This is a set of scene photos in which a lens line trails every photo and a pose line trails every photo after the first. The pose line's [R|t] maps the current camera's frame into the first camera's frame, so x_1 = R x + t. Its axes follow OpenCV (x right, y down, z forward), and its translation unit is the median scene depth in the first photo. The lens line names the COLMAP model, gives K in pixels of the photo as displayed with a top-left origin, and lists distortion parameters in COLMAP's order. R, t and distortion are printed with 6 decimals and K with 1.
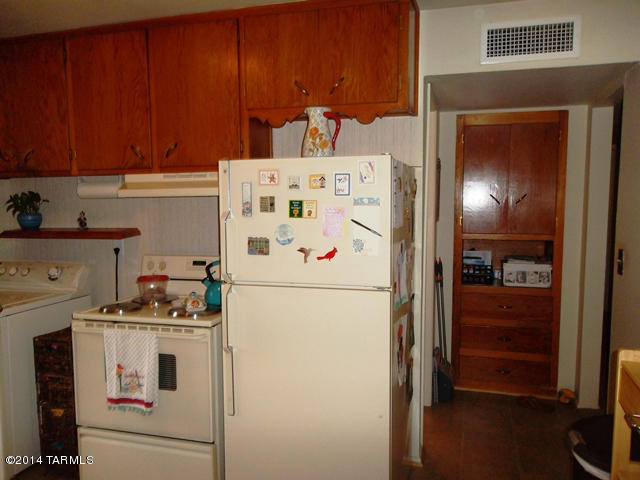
lens RADIAL K [[523.1, 0, 298.8], [0, 523.1, 241.9], [0, 0, 1]] dist [0.011066, -0.008209]
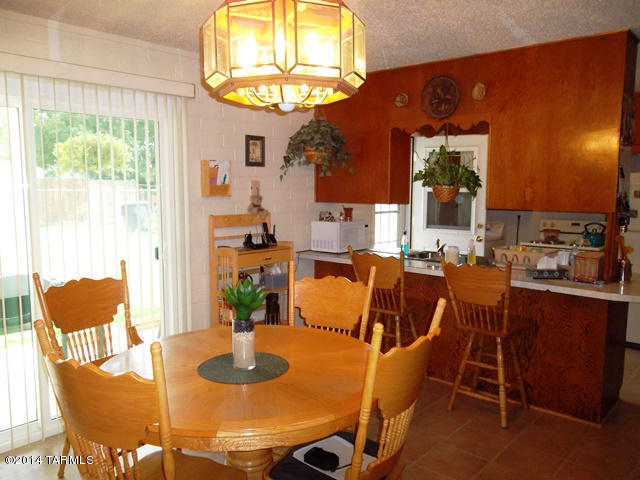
lens RADIAL K [[523.1, 0, 319.0], [0, 523.1, 237.3], [0, 0, 1]] dist [0.011066, -0.008209]
pose [[0.922415, 0.054423, -0.382347, -0.332598], [-0.048097, 0.998502, 0.026091, 0.085934], [0.383195, -0.005677, 0.923650, -1.137878]]
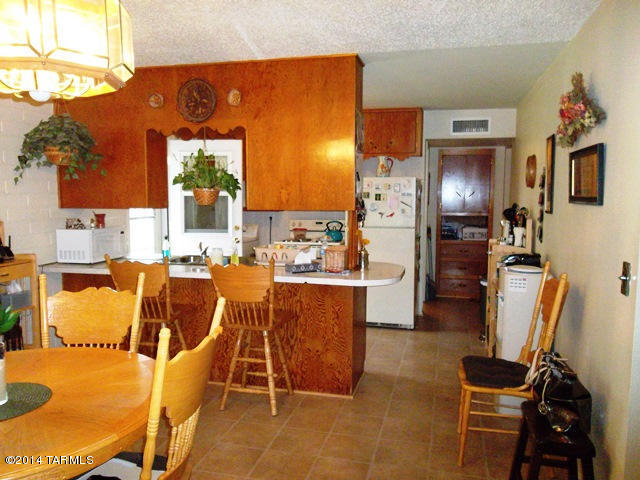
lens RADIAL K [[523.1, 0, 318.4], [0, 523.1, 237.0], [0, 0, 1]] dist [0.011066, -0.008209]
pose [[0.997181, 0.002388, 0.074998, -0.366188], [-0.002601, 0.999993, 0.002740, 0.093922], [-0.074991, -0.002927, 0.997180, -1.145246]]
